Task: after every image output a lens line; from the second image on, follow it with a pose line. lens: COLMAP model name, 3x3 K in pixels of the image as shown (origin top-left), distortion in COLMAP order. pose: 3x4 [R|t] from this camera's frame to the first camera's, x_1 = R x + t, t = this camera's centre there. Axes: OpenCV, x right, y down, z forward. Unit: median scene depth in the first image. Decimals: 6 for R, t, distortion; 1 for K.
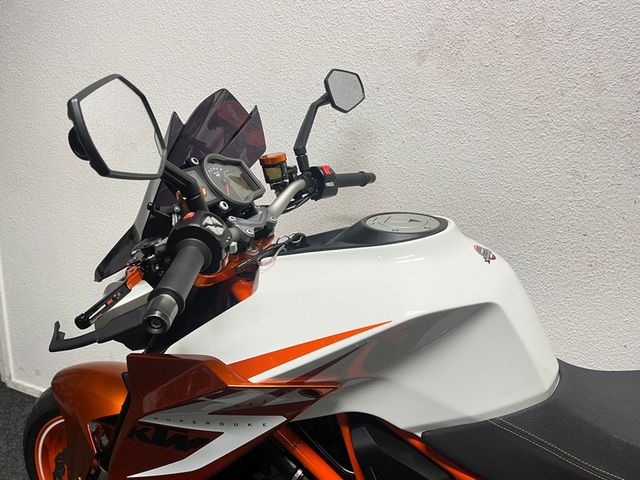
lens RADIAL K [[492.8, 0, 316.6], [0, 492.8, 241.1], [0, 0, 1]] dist [0.031514, -0.036393]
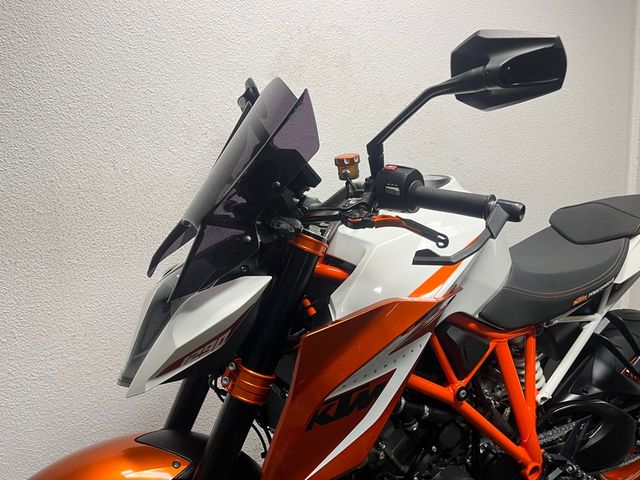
lens RADIAL K [[492.8, 0, 322.9], [0, 492.8, 239.6], [0, 0, 1]] dist [0.031514, -0.036393]
pose [[0.648914, -0.171063, 0.741383, -1.006134], [0.260455, 0.965472, -0.005202, 0.065556], [-0.714894, 0.196473, 0.671062, 0.296956]]
